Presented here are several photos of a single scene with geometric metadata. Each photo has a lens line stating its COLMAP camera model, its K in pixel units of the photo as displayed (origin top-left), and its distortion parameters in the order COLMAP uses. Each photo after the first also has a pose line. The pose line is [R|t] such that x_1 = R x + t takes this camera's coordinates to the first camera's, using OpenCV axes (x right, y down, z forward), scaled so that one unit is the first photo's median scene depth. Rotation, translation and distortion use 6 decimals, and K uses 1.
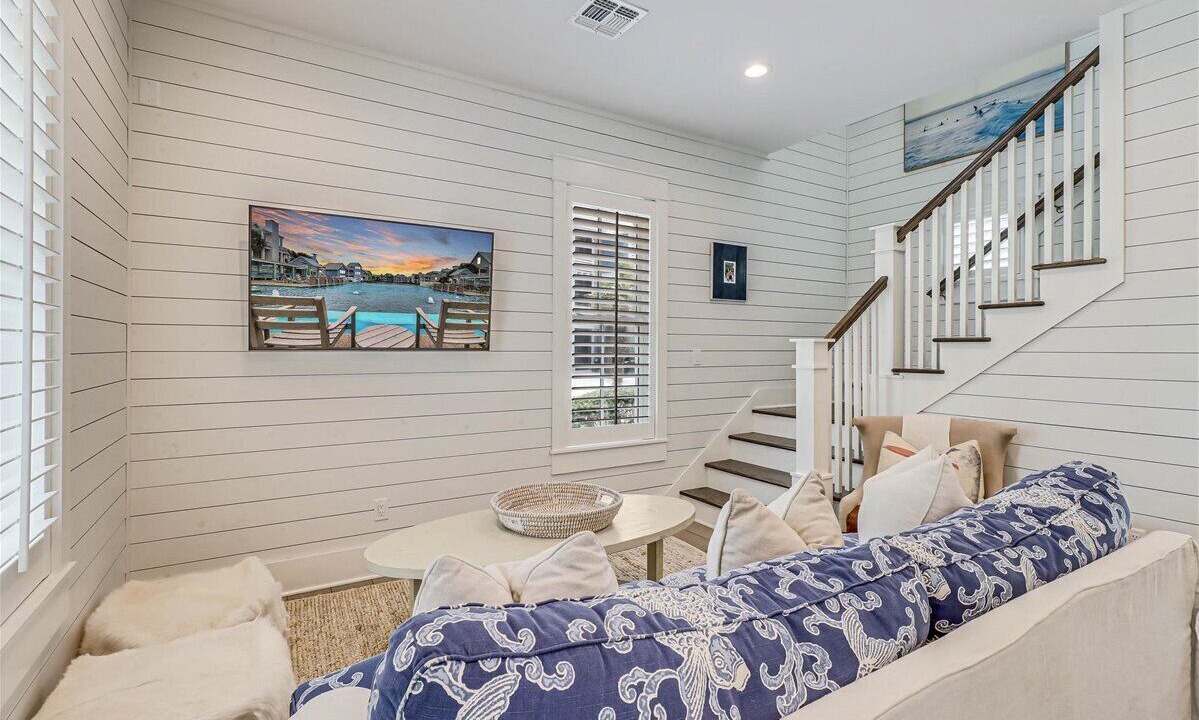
lens RADIAL K [[557.4, 0, 602.3], [0, 557.4, 356.9], [0, 0, 1]] dist [0.001816, -0.000371]
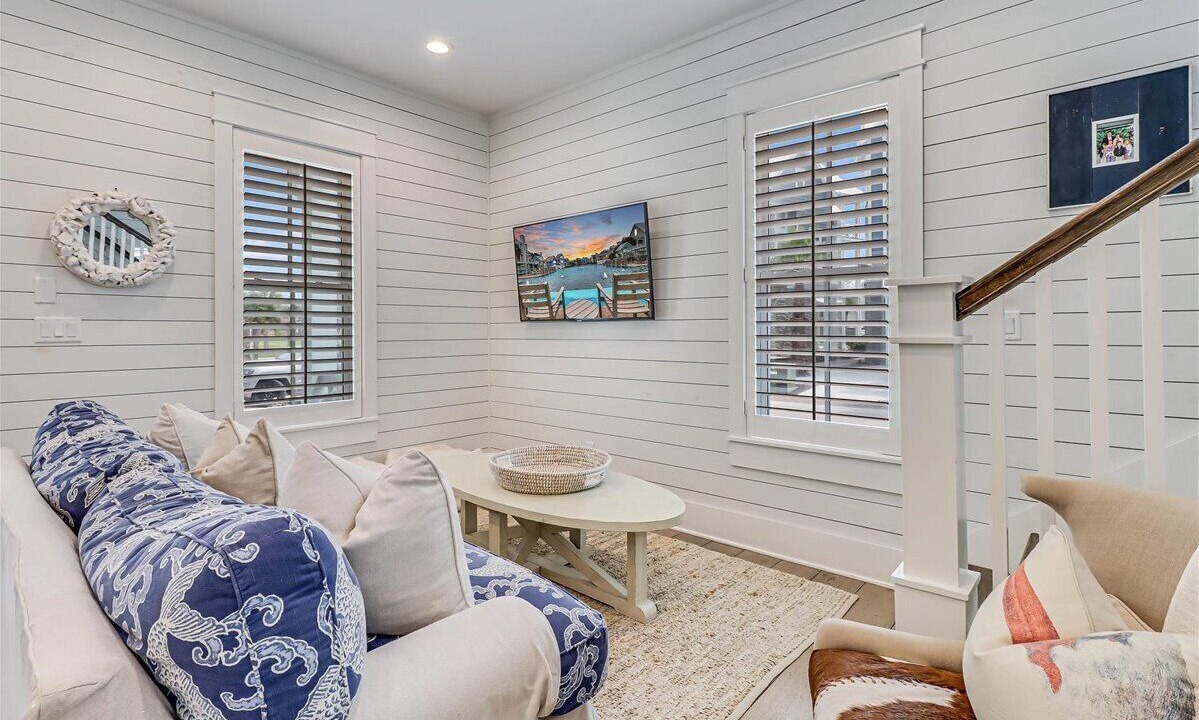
lens RADIAL K [[567.3, 0, 581.9], [0, 567.3, 326.4], [0, 0, 1]] dist [-0.000135, -0.000265]
pose [[0.286006, -0.008962, -0.958186, 0.781665], [-0.006125, 0.999919, -0.011181, 0.014468], [0.958208, 0.009067, 0.285927, 0.623336]]
